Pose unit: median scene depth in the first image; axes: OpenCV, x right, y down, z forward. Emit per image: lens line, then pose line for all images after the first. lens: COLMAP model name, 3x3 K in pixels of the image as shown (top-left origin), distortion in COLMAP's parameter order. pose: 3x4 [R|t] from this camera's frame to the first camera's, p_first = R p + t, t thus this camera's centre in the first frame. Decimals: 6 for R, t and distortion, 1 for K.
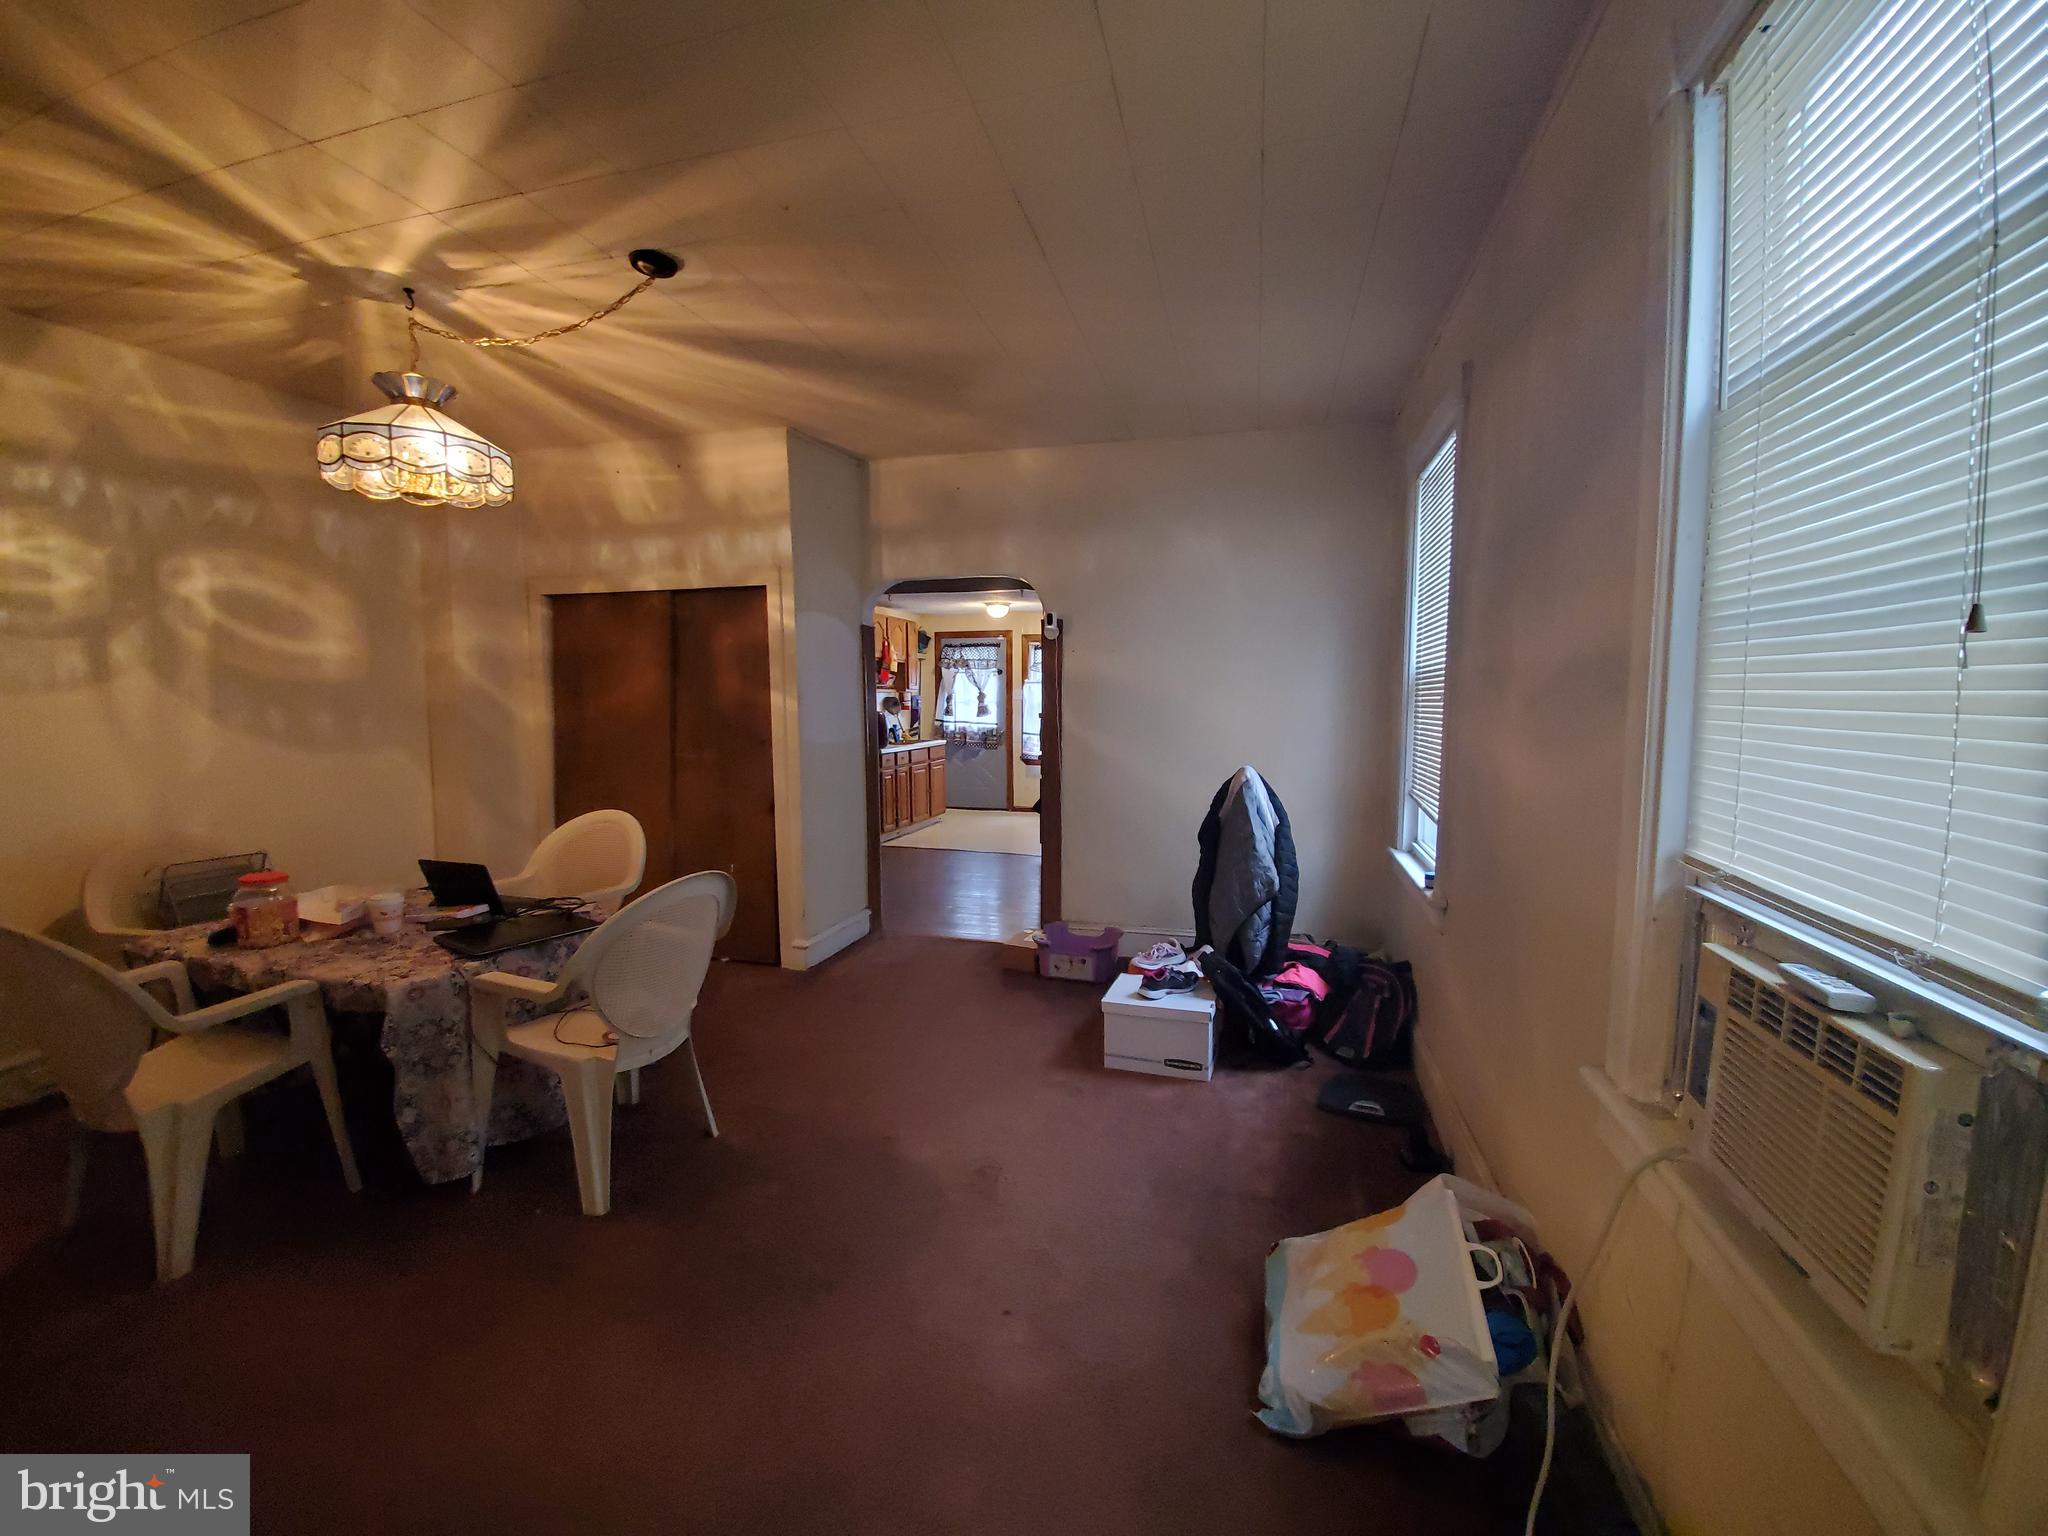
lens RADIAL K [[830.8, 0, 1038.5], [0, 830.8, 767.2], [0, 0, 1]] dist [0.018834, -0.017444]
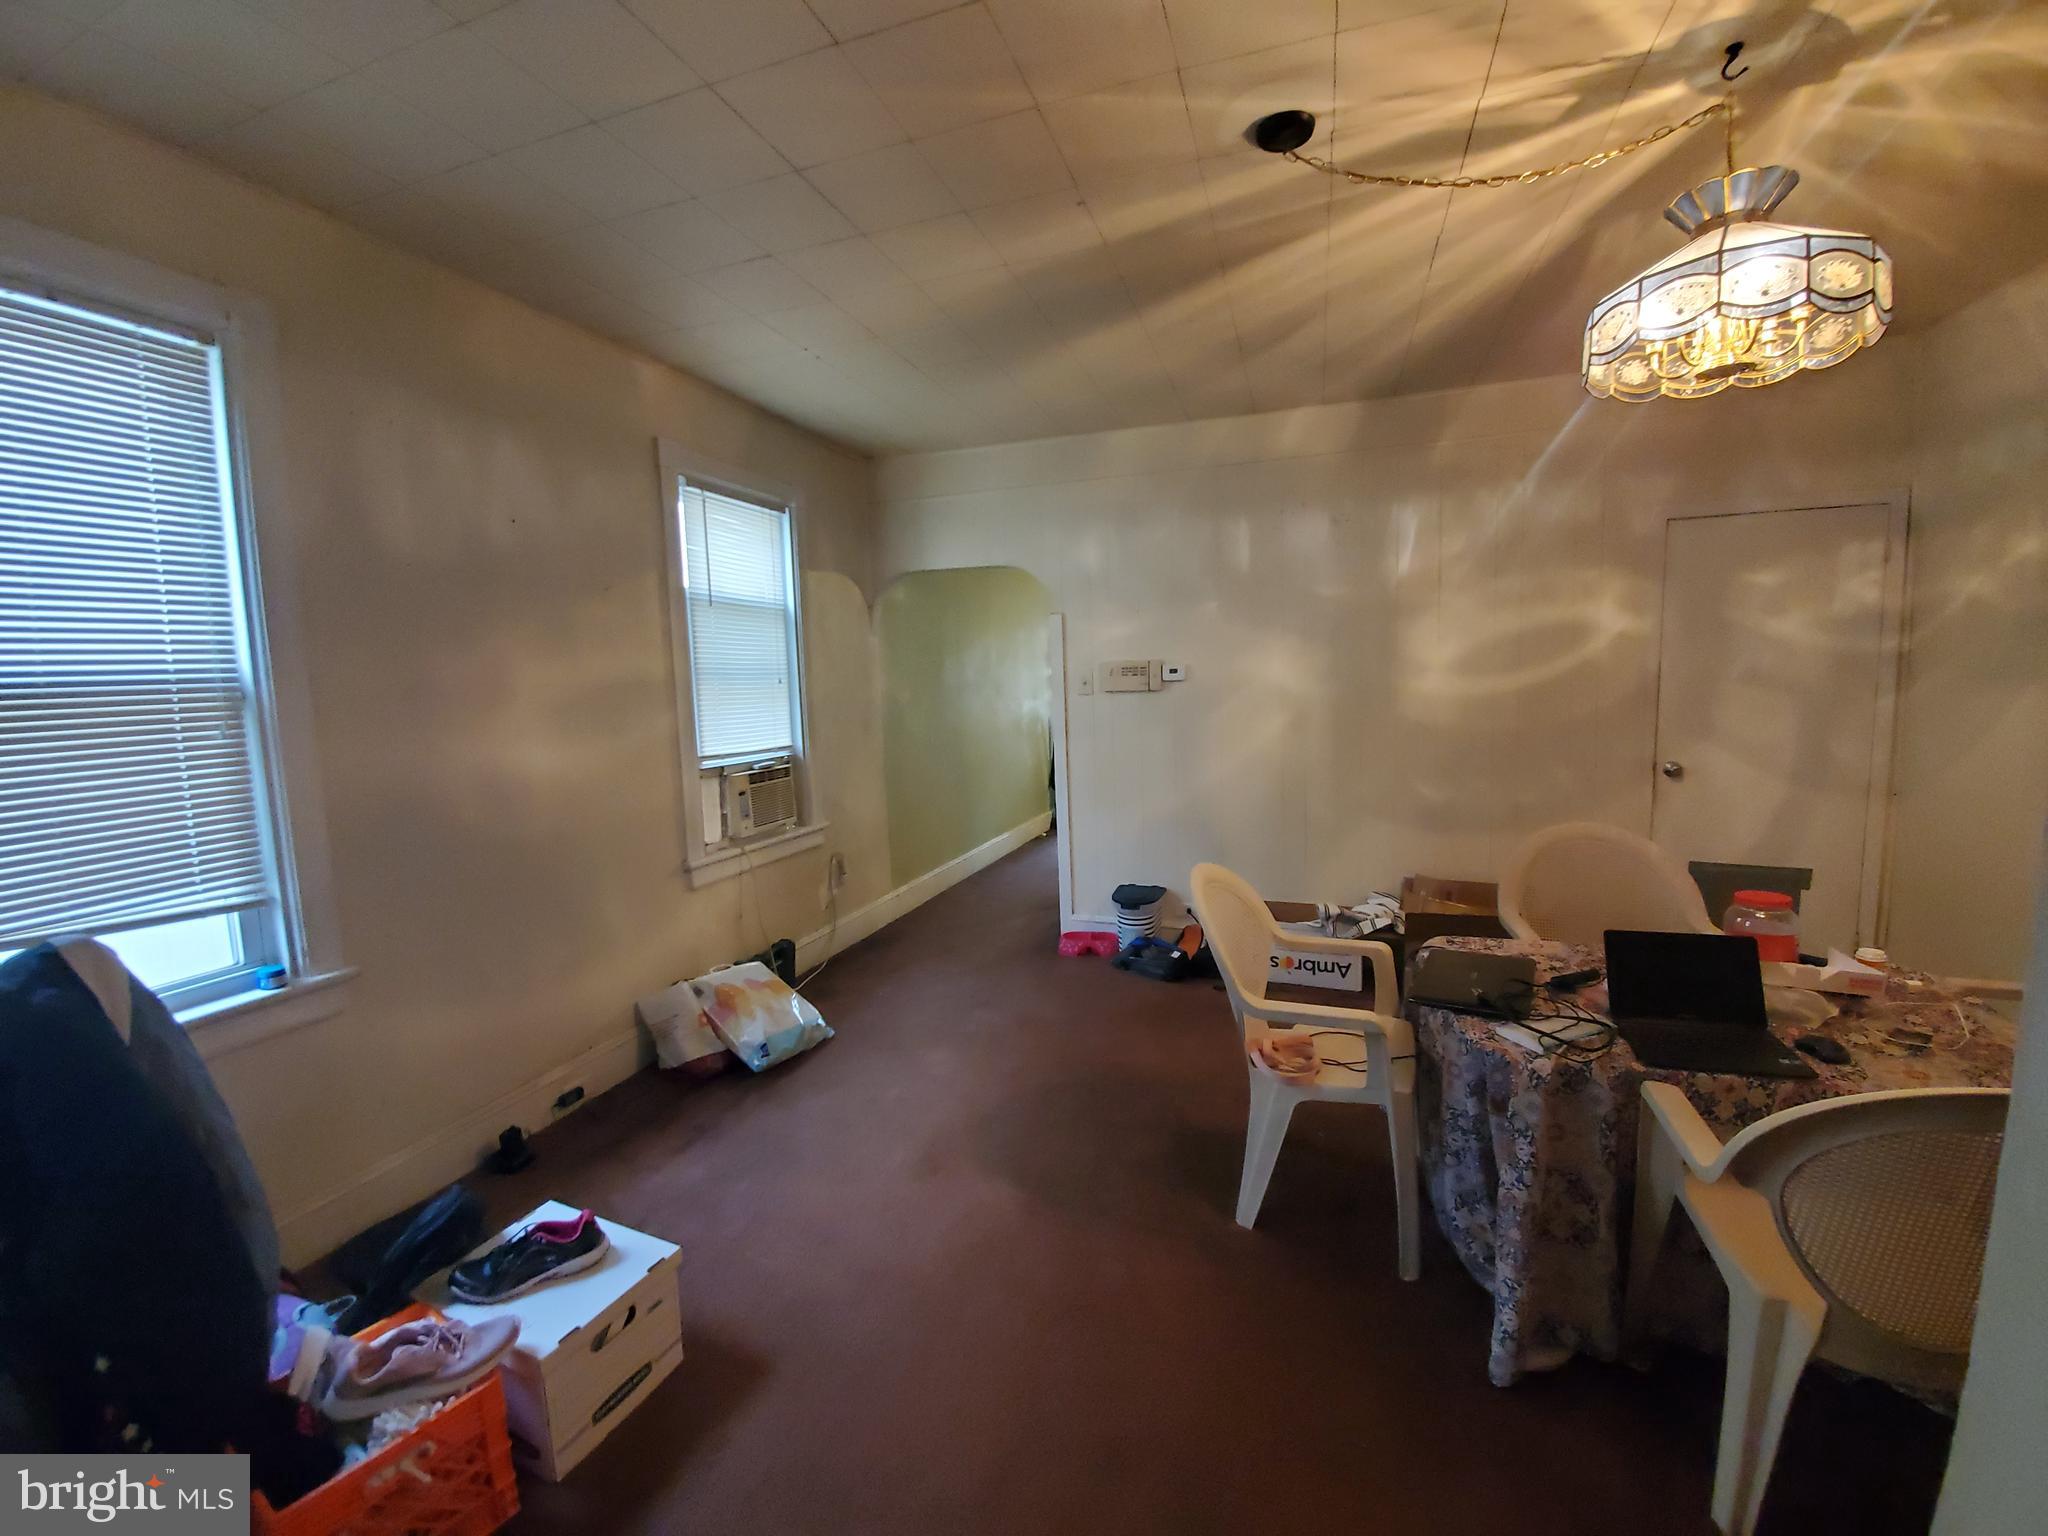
lens RADIAL K [[830.8, 0, 1038.5], [0, 830.8, 767.2], [0, 0, 1]] dist [0.018834, -0.017444]
pose [[-0.997663, 0.021243, 0.064942, -0.272097], [0.033018, 0.981990, 0.186026, -0.177068], [-0.059821, 0.187735, -0.980396, 1.879166]]
